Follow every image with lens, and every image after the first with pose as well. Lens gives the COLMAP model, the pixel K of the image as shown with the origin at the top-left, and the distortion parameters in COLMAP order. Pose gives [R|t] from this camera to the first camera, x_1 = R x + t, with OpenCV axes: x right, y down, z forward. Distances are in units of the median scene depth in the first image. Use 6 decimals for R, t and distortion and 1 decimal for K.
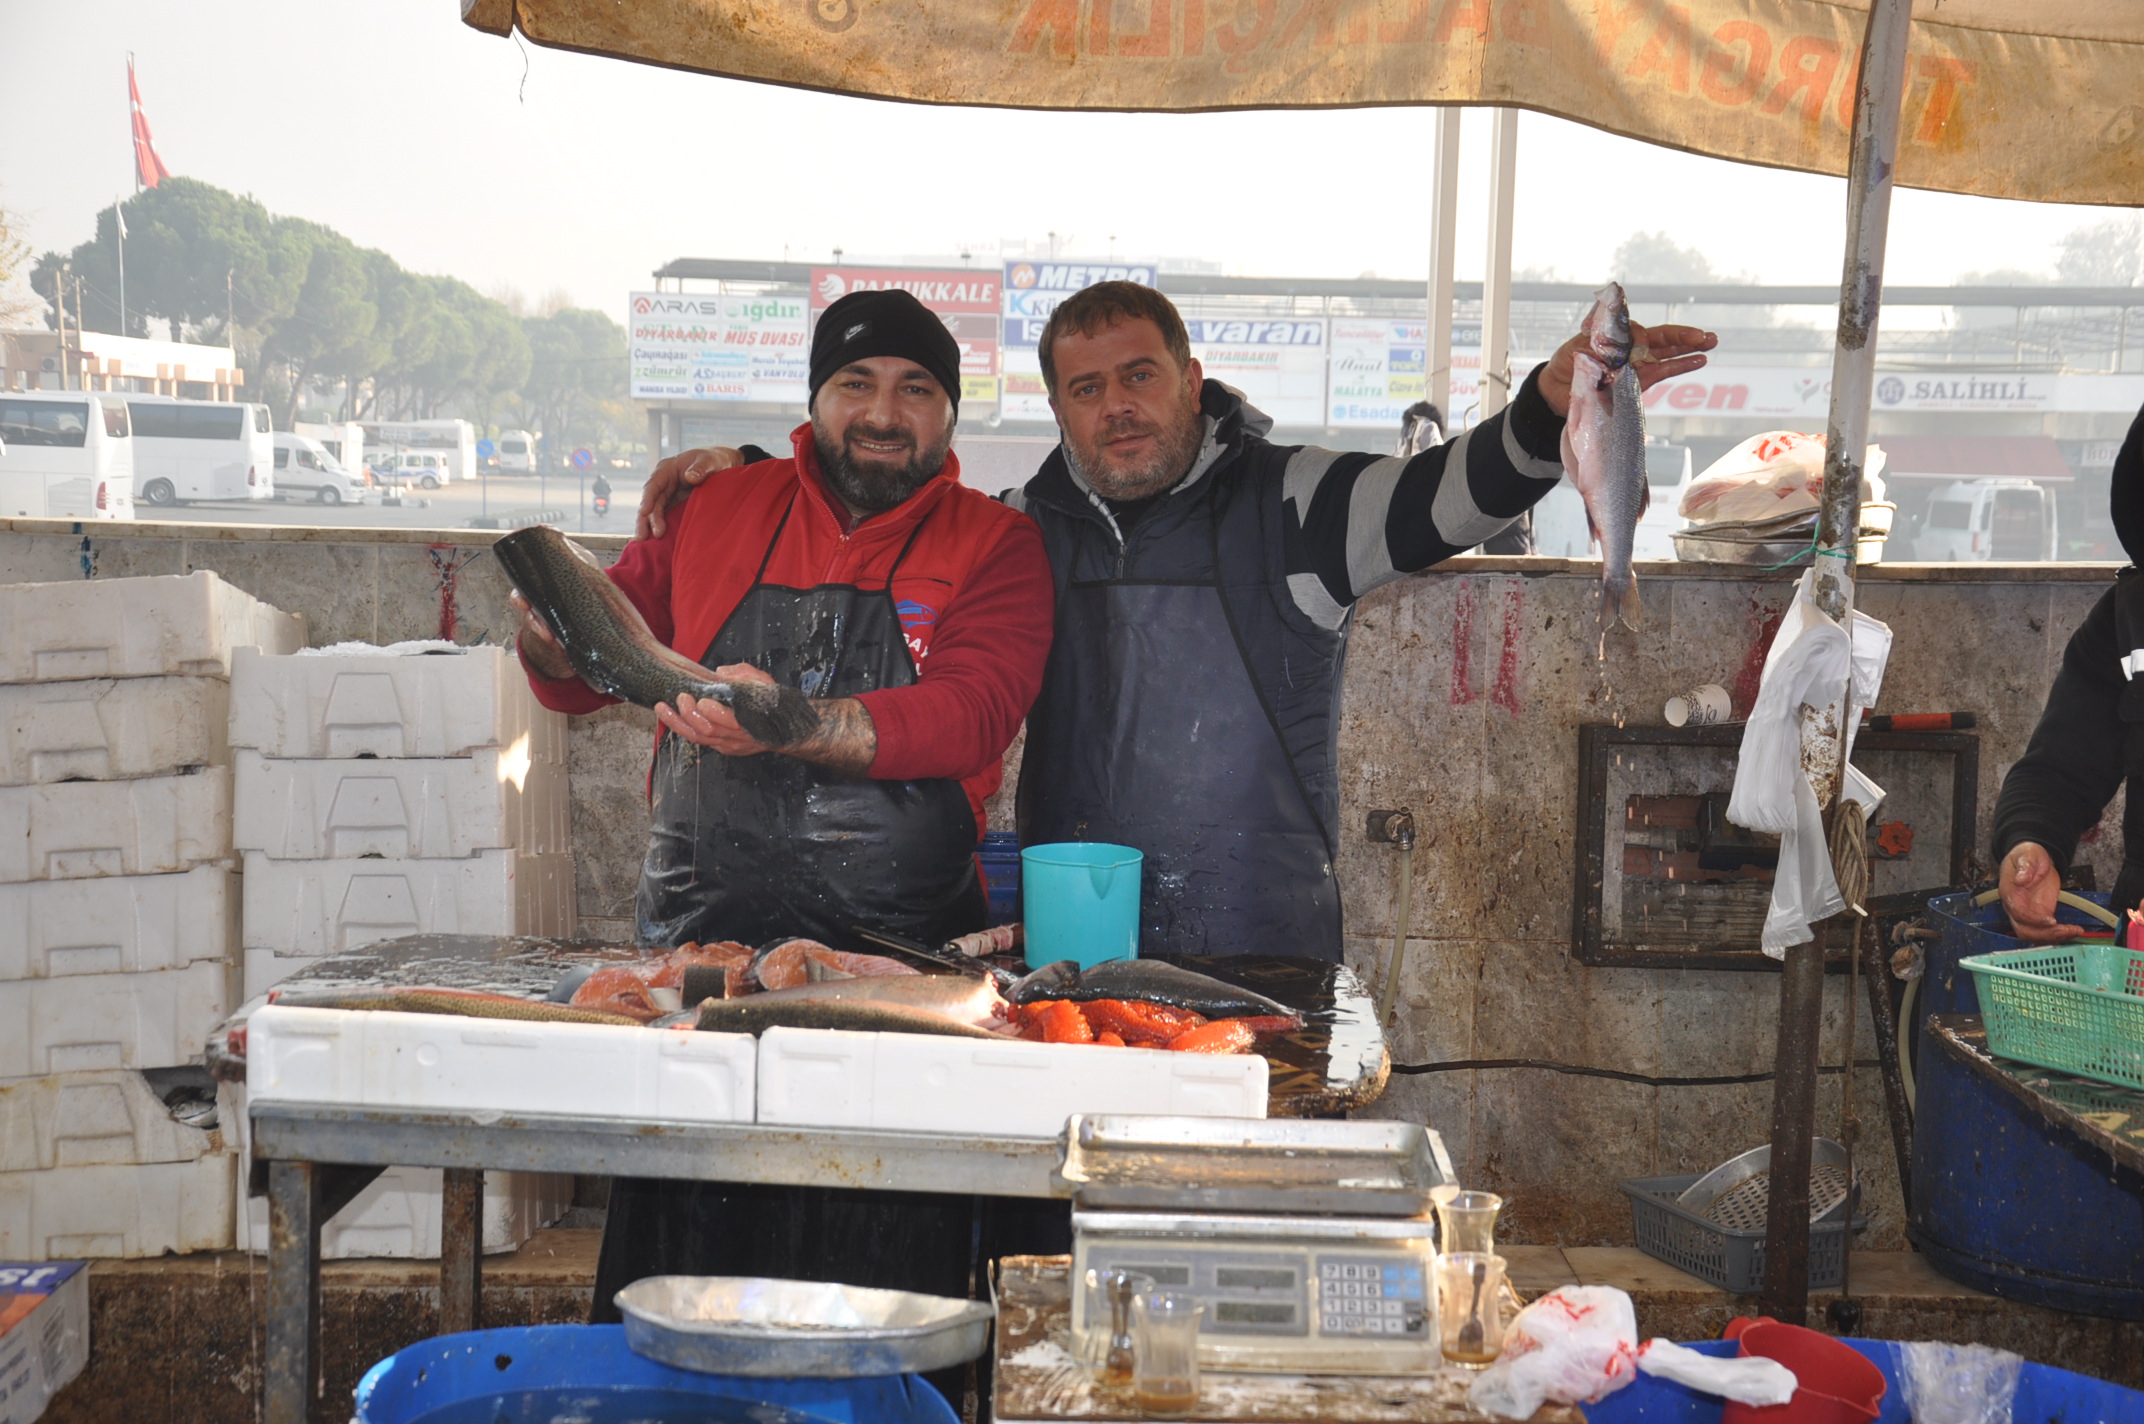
lens RADIAL K [[3127.8, 0, 1072.0], [0, 3127.8, 712.0], [0, 0, 1]] dist [0.258619, 0.118620]
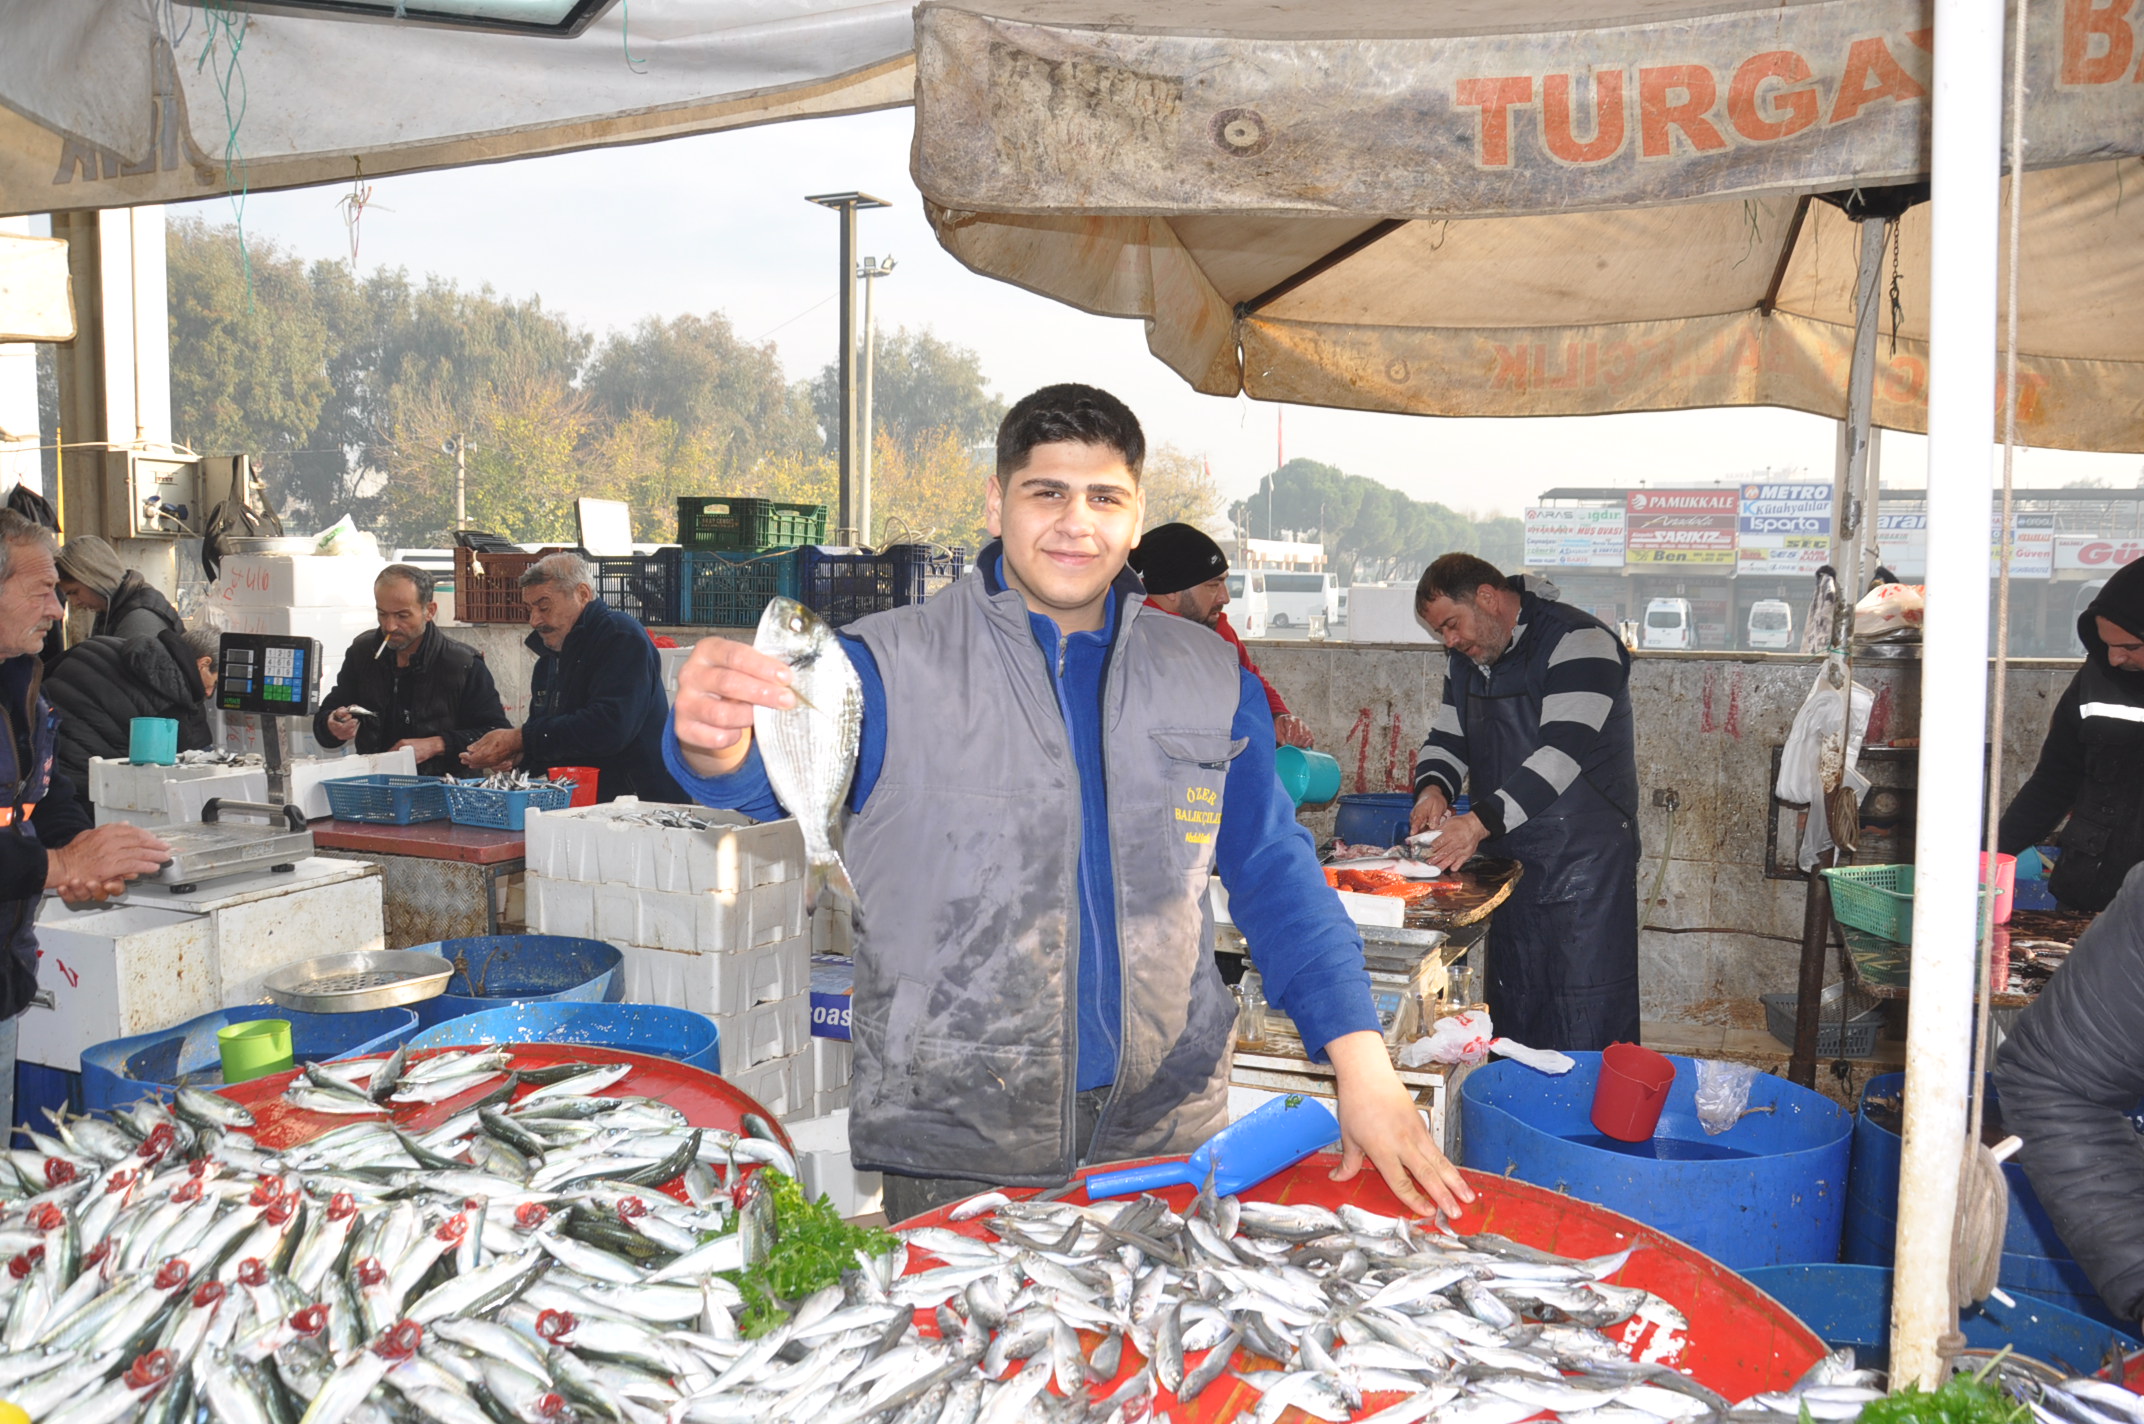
lens RADIAL K [[1730.6, 0, 1072.0], [0, 1730.6, 712.0], [0, 0, 1]] dist [-0.150356, 0.145685]
pose [[0.917598, 0.014996, -0.397226, 0.151950], [-0.020888, 0.999727, -0.010509, 0.003046], [0.396960, 0.017941, 0.917661, -0.044236]]
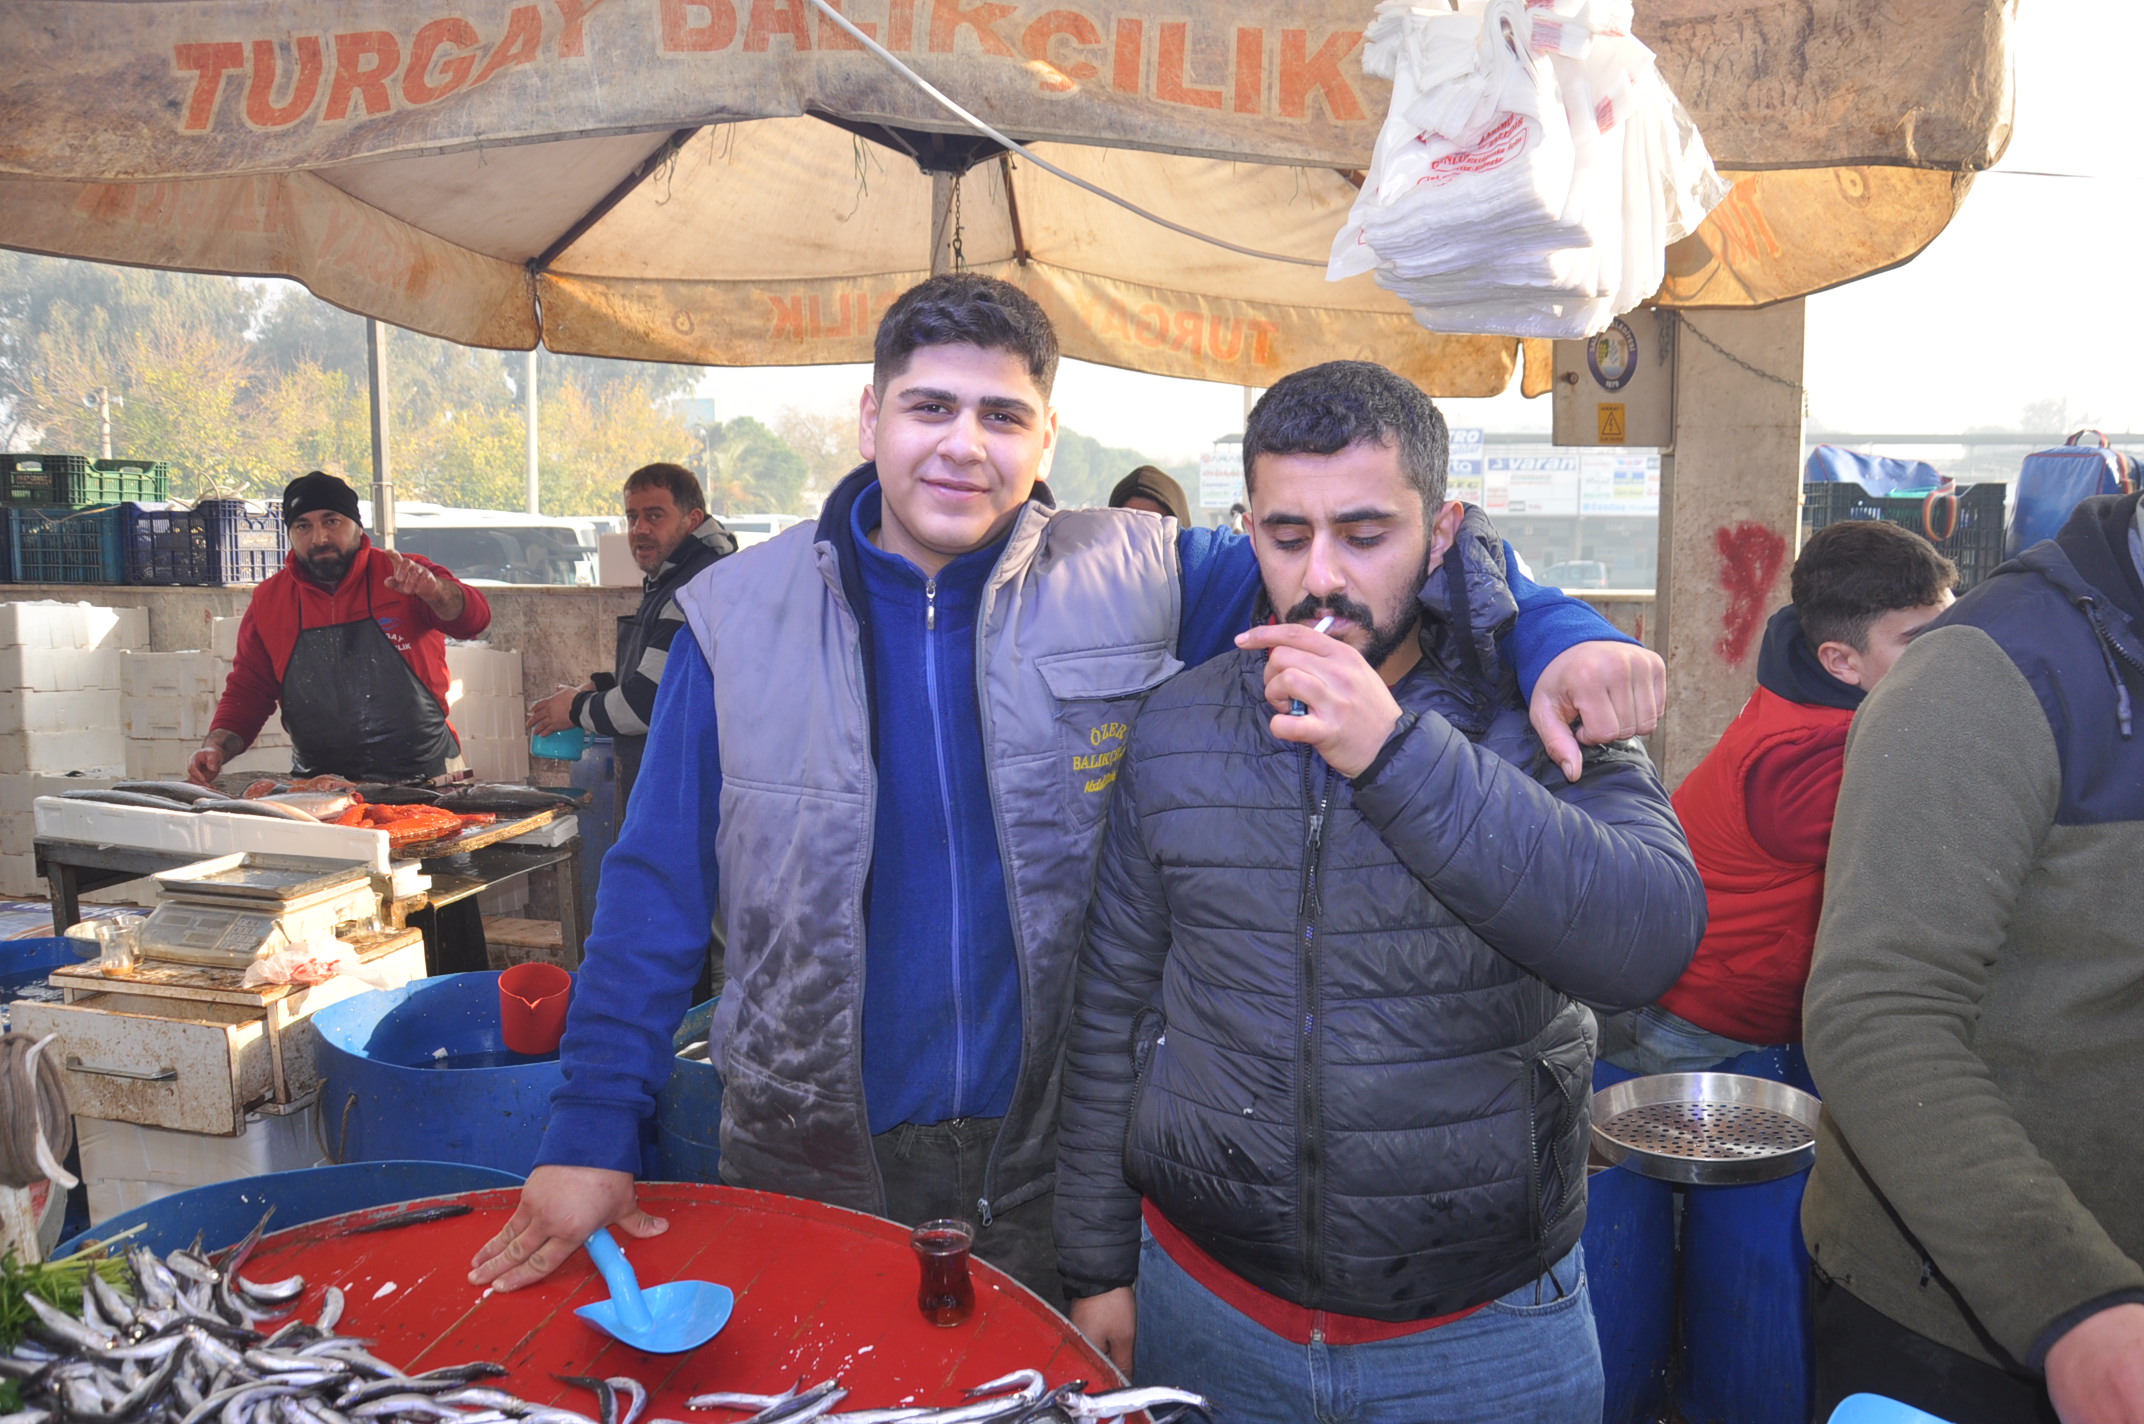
lens RADIAL K [[1677.1, 0, 1071.4], [0, 1677.1, 735.2], [0, 0, 1]] dist [-0.149177, 0.141148]
pose [[0.968743, 0.005718, -0.248001, 0.400403], [0.003413, 0.999332, 0.036374, 0.003809], [0.248044, -0.036083, 0.968077, 0.023903]]
